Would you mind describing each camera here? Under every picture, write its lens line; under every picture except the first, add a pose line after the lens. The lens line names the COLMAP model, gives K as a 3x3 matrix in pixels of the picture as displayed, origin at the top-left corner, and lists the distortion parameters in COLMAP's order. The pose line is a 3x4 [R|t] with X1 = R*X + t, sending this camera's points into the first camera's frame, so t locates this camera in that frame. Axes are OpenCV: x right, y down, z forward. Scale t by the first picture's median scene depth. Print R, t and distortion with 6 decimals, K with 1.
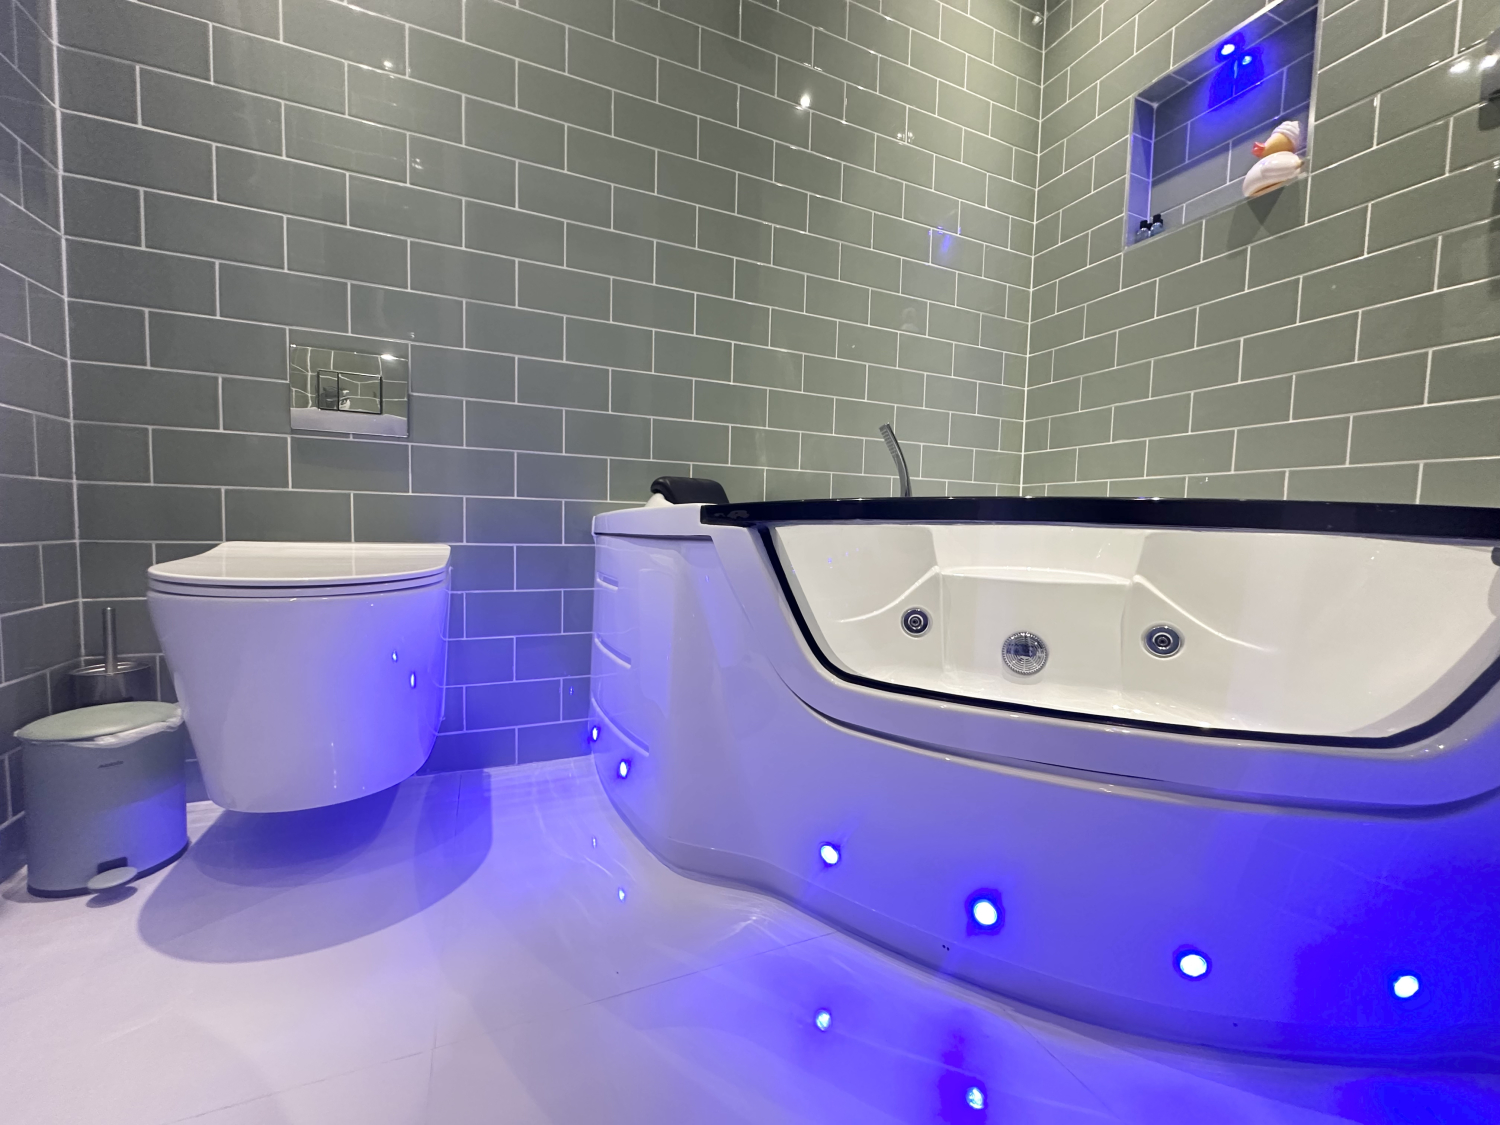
lens RADIAL K [[597.0, 0, 750.7], [0, 597.0, 561.0], [0, 0, 1]] dist [-0.003217, 0.000728]
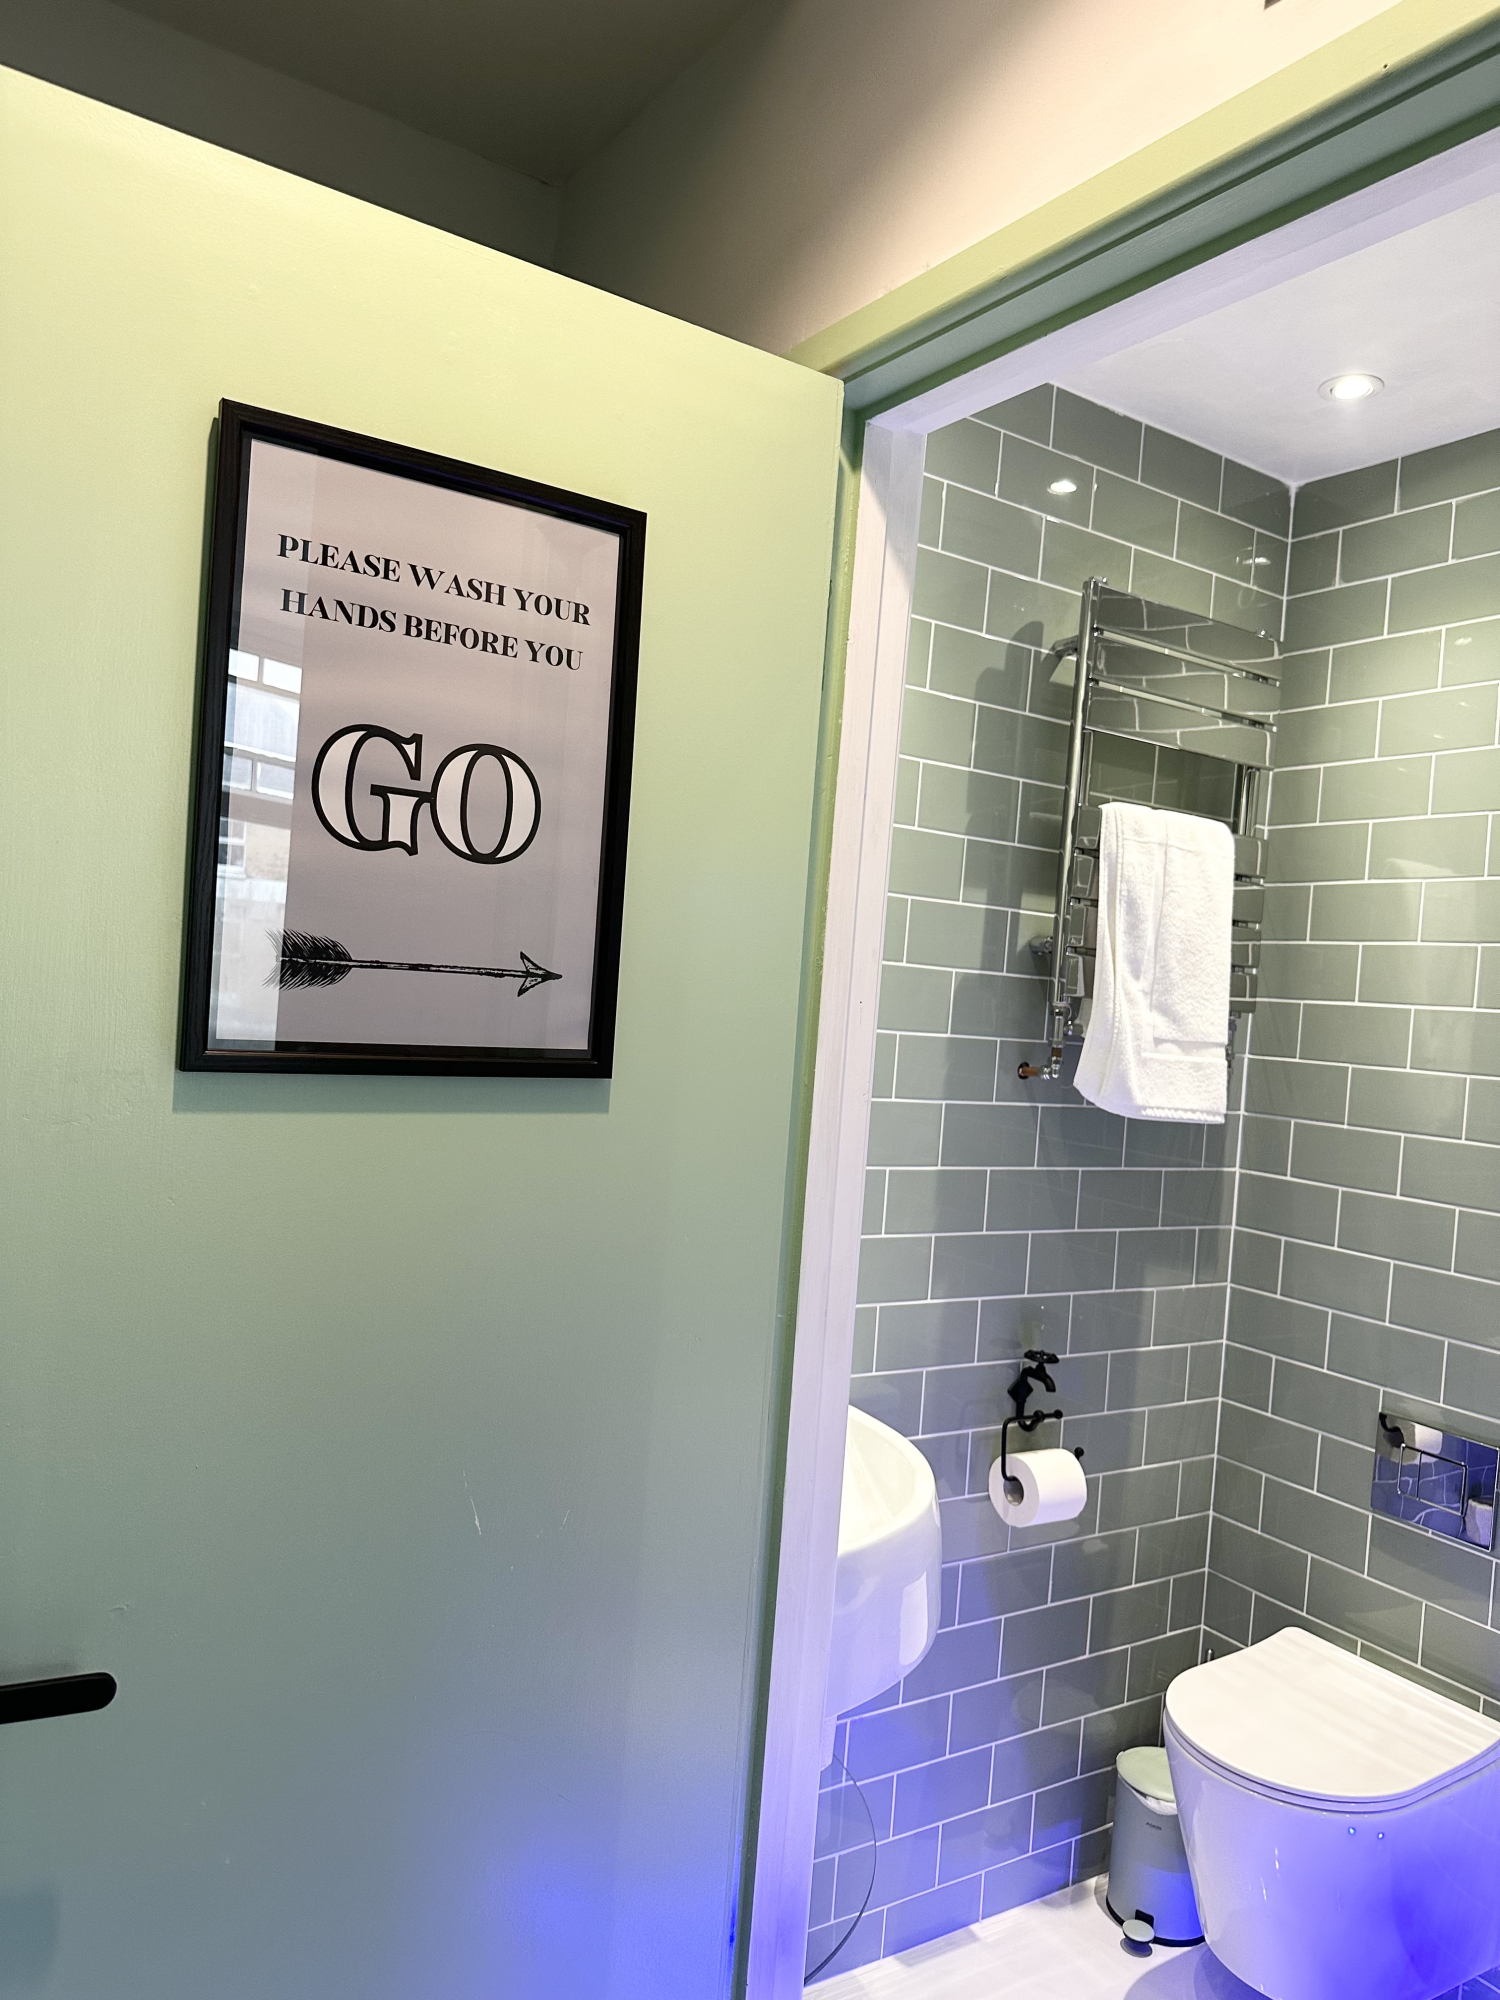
lens RADIAL K [[1396.1, 0, 736.9], [0, 1396.1, 1003.8], [0, 0, 1]] dist [0.057354, -0.077070]
pose [[0.154083, -0.015853, -0.987931, 0.896813], [-0.138195, 0.989697, -0.037435, -0.609620], [0.978346, 0.142295, 0.150305, -0.235451]]
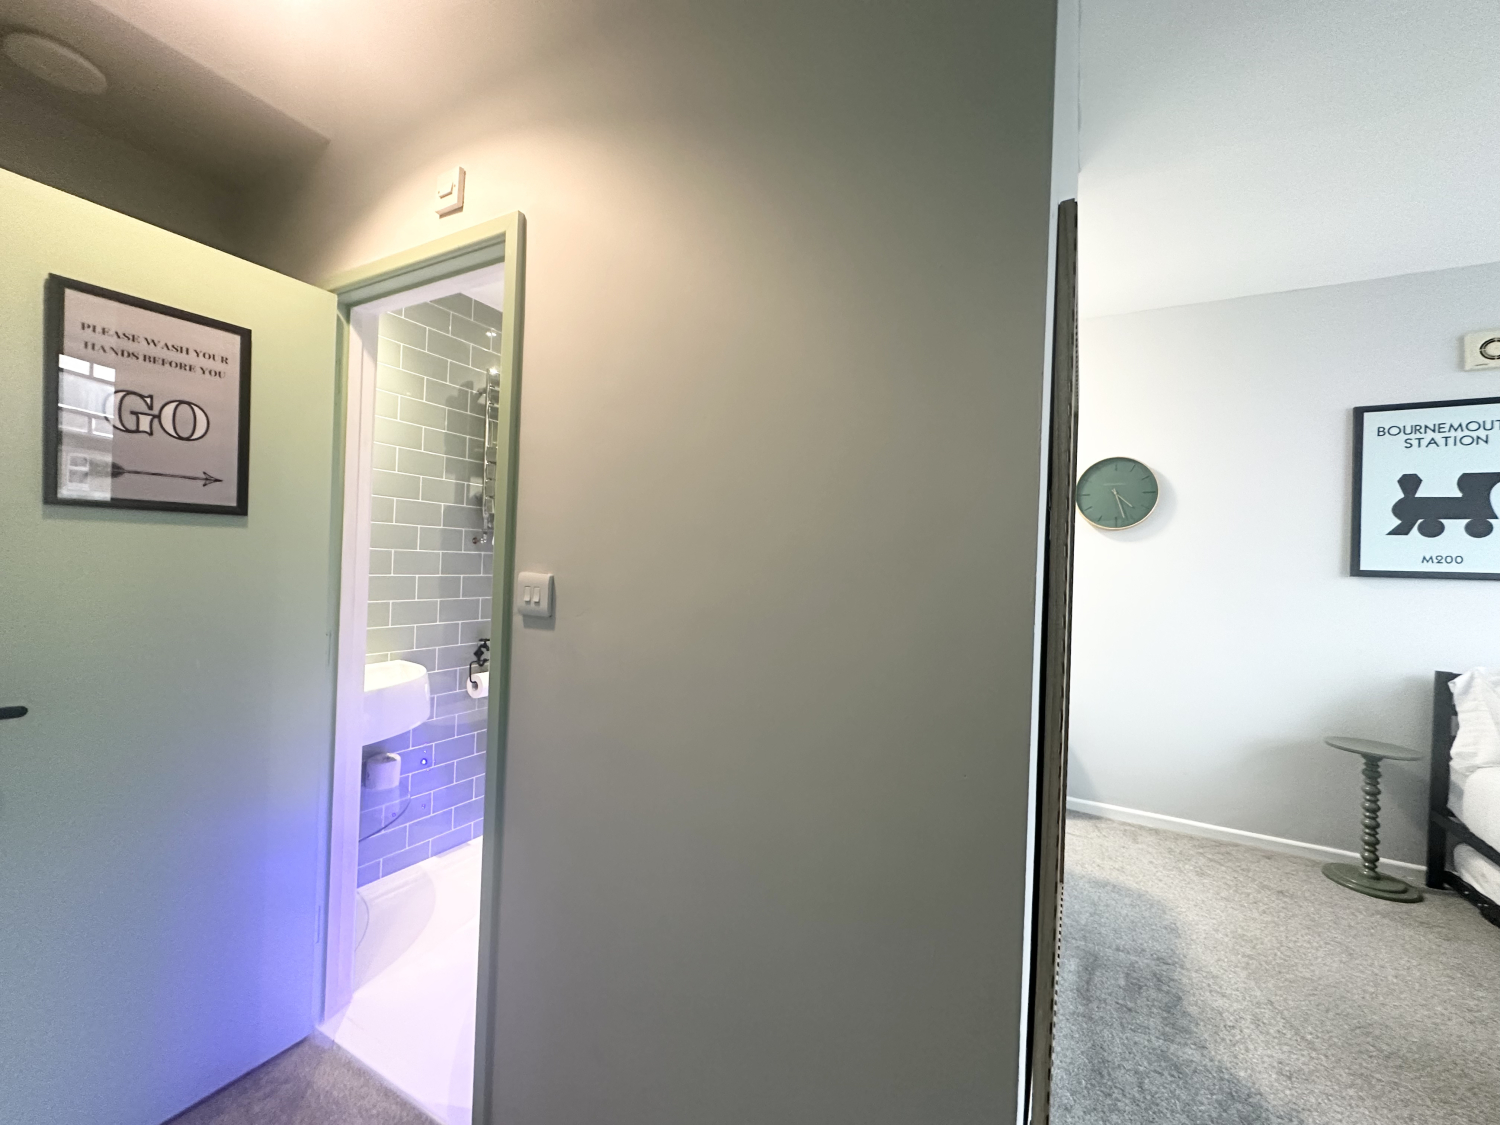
lens RADIAL K [[597.0, 0, 751.2], [0, 597.0, 561.5], [0, 0, 1]] dist [-0.003217, 0.000728]
pose [[0.601763, -0.015840, -0.798517, 1.453395], [-0.067933, 0.995165, -0.070935, -0.492112], [0.795780, 0.096932, 0.597778, -0.092063]]
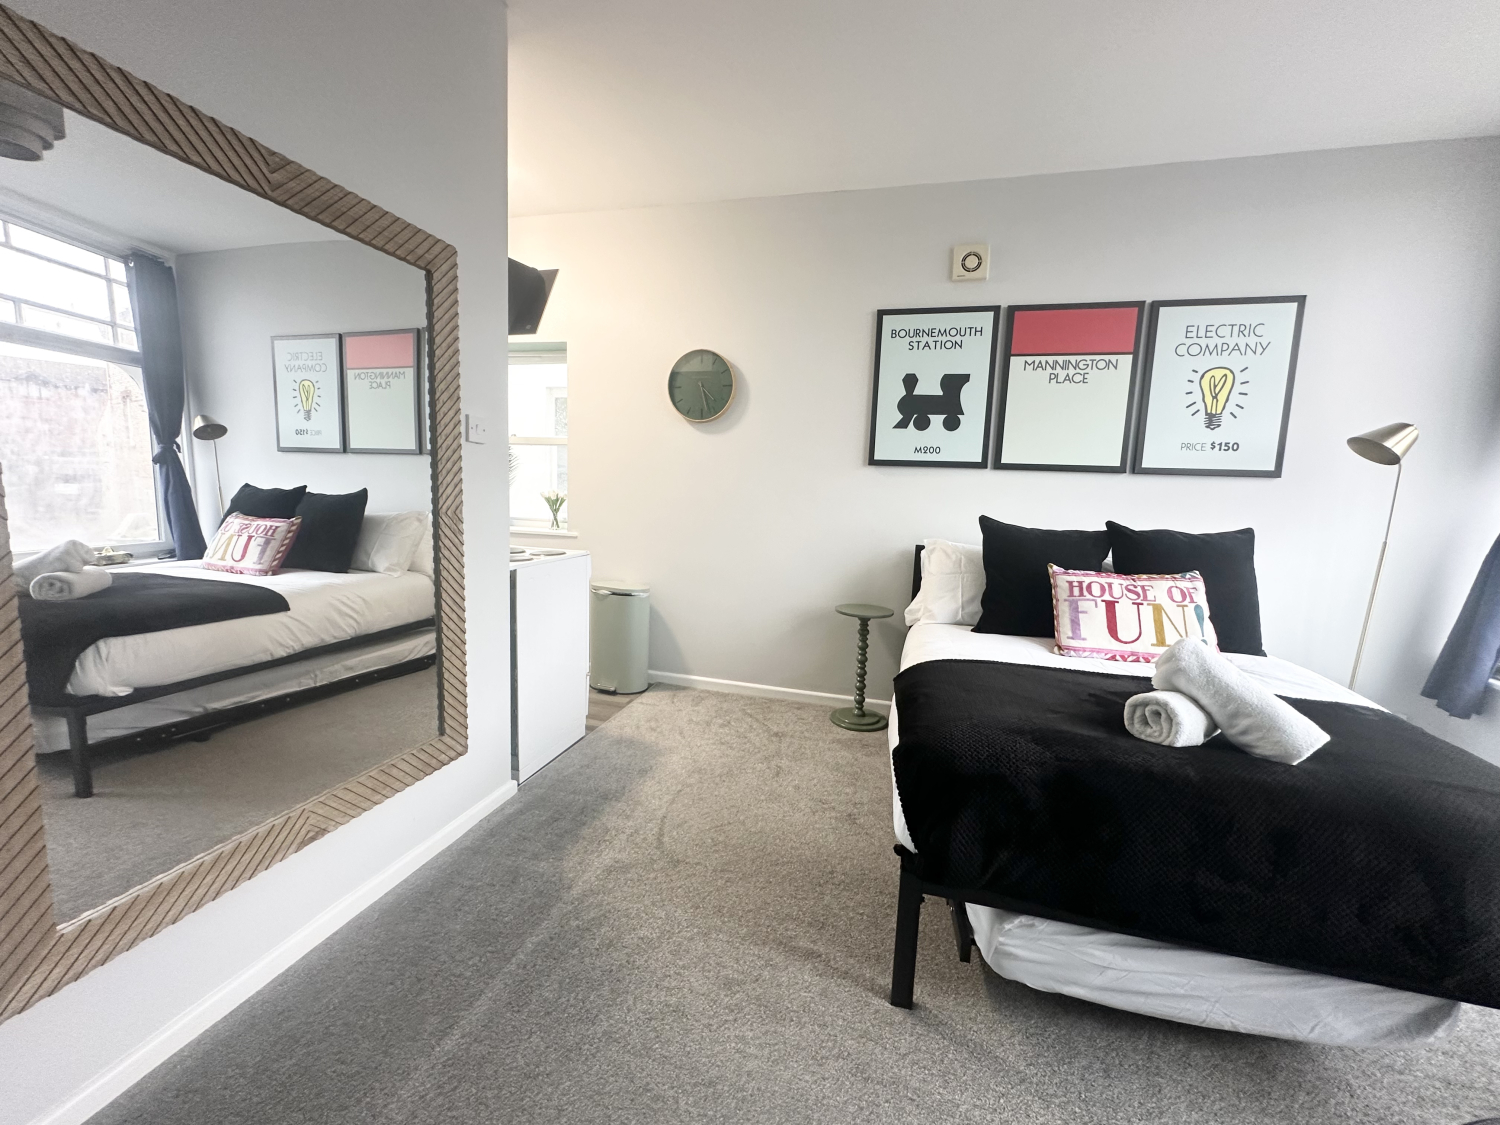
lens RADIAL K [[597.0, 0, 747.2], [0, 597.0, 561.9], [0, 0, 1]] dist [-0.003217, 0.000728]
pose [[0.775357, 0.077756, -0.626719, 2.196094], [-0.056599, 0.996953, 0.053668, -0.447604], [0.628982, -0.006141, 0.777395, 0.675121]]
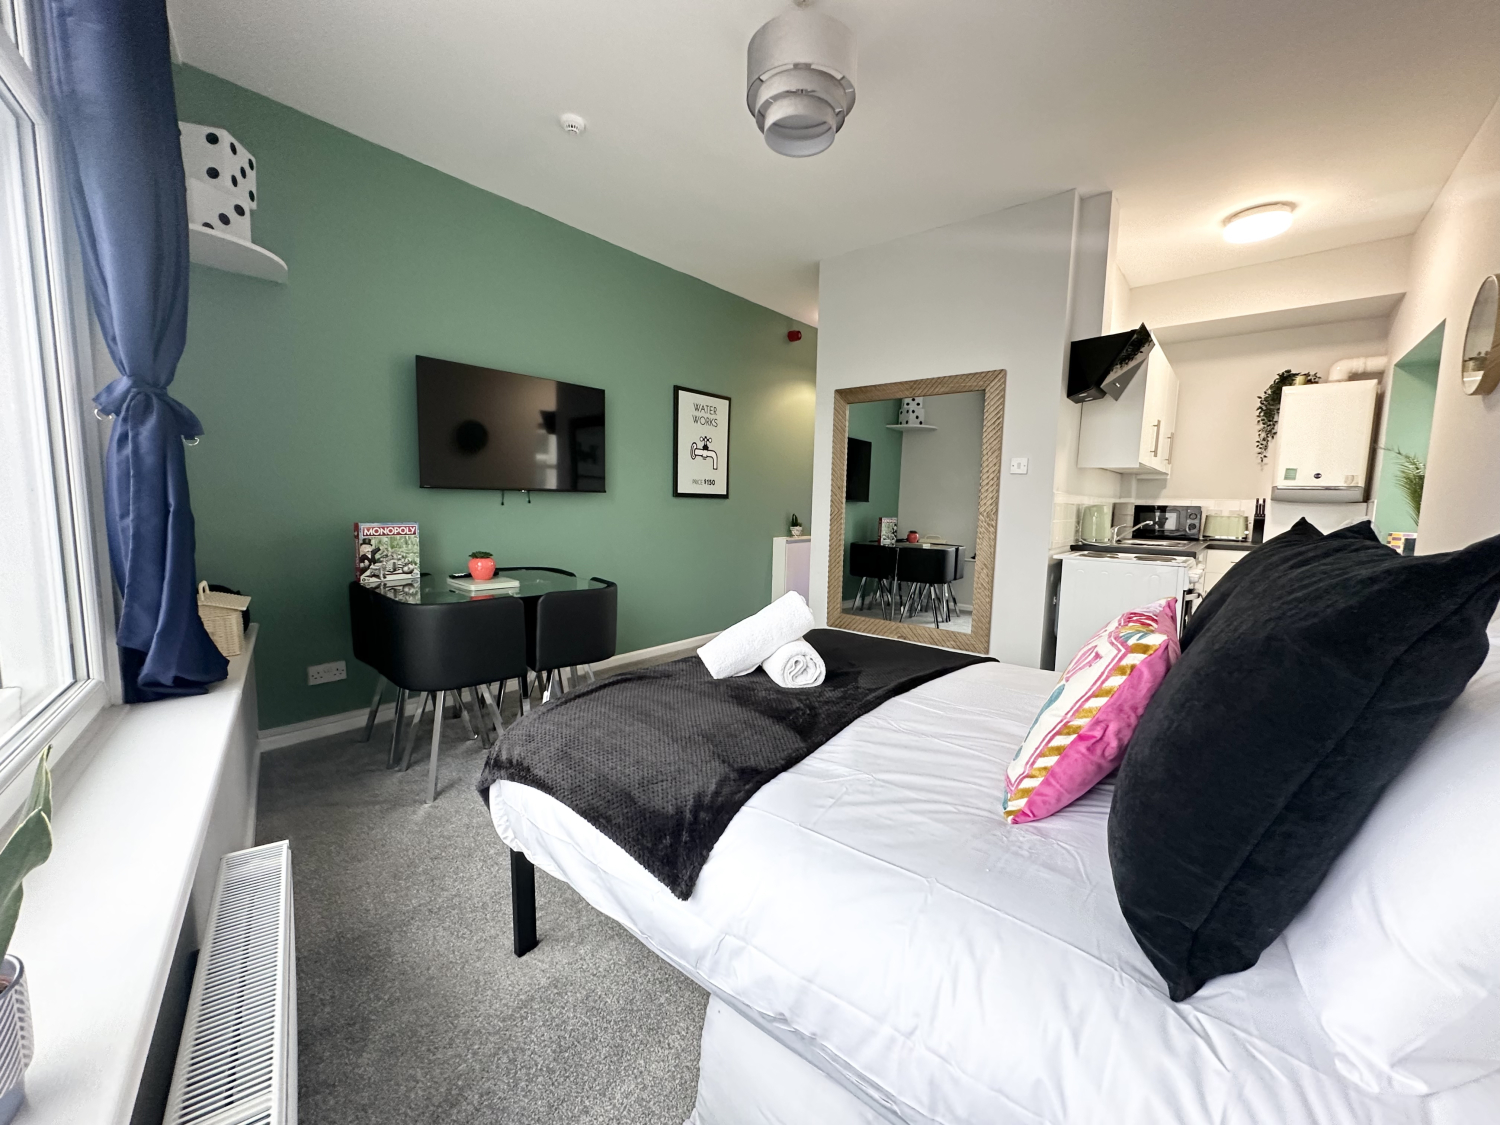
lens RADIAL K [[597.0, 0, 748.2], [0, 597.0, 562.5], [0, 0, 1]] dist [-0.003217, 0.000728]
pose [[-0.900388, -0.005805, -0.435048, 2.798259], [-0.076377, 0.986493, 0.144908, -0.537598], [0.428331, 0.163701, -0.888670, 3.159267]]
